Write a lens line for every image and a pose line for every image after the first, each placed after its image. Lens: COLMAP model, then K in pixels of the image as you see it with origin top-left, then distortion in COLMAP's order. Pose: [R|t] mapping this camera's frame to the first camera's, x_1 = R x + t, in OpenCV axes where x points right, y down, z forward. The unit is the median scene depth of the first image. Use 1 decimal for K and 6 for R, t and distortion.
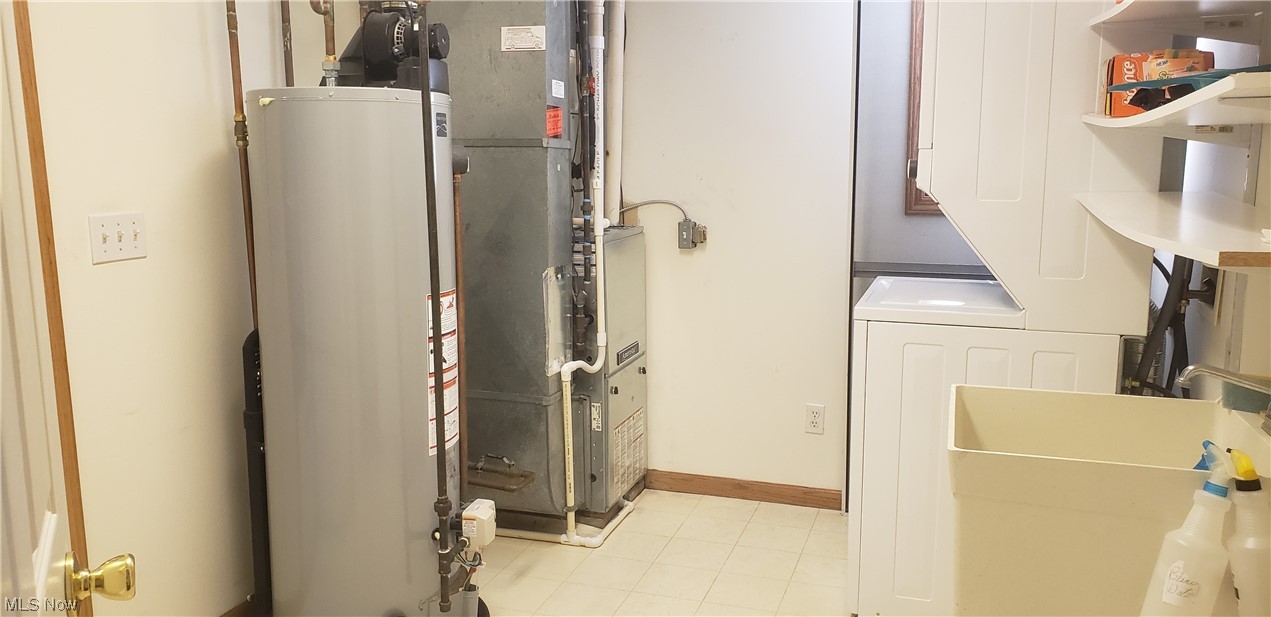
lens RADIAL K [[972.3, 0, 635.5], [0, 972.3, 308.5], [0, 0, 1]] dist [0.037947, -0.001125]
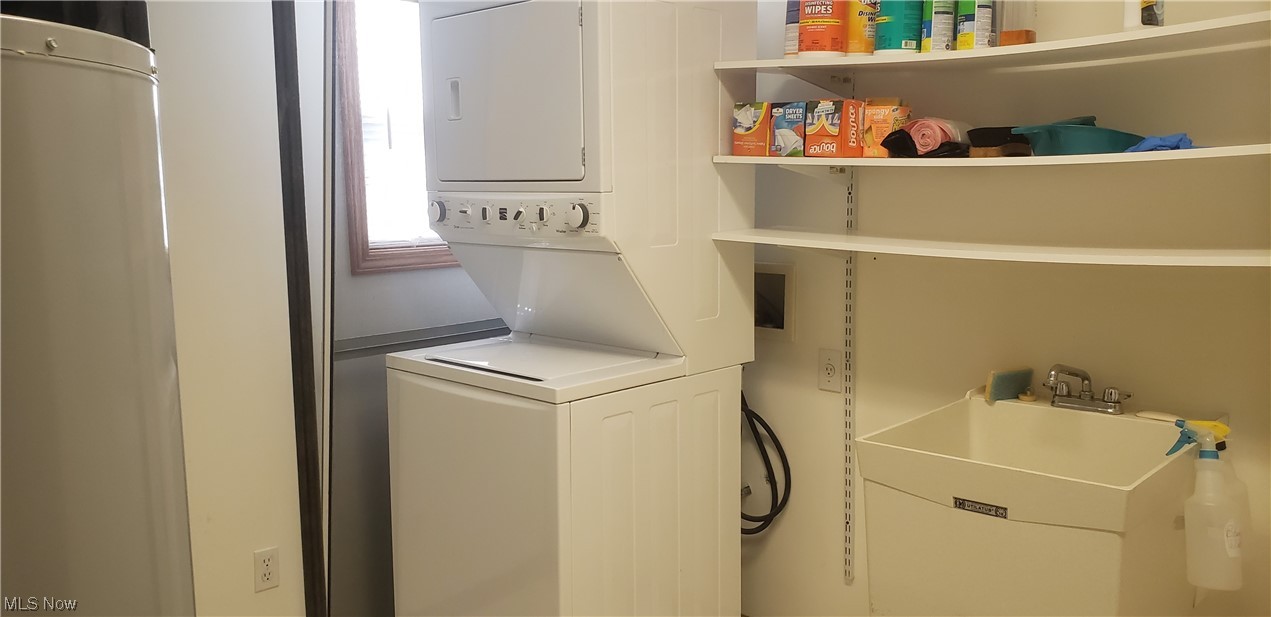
lens RADIAL K [[973.9, 0, 635.5], [0, 973.9, 308.5], [0, 0, 1]] dist [0.228440, -0.748488]
pose [[0.439864, -0.114979, 0.890674, -0.501126], [0.157654, 0.986255, 0.049460, -0.106683], [-0.884118, 0.118663, 0.451945, 0.642667]]
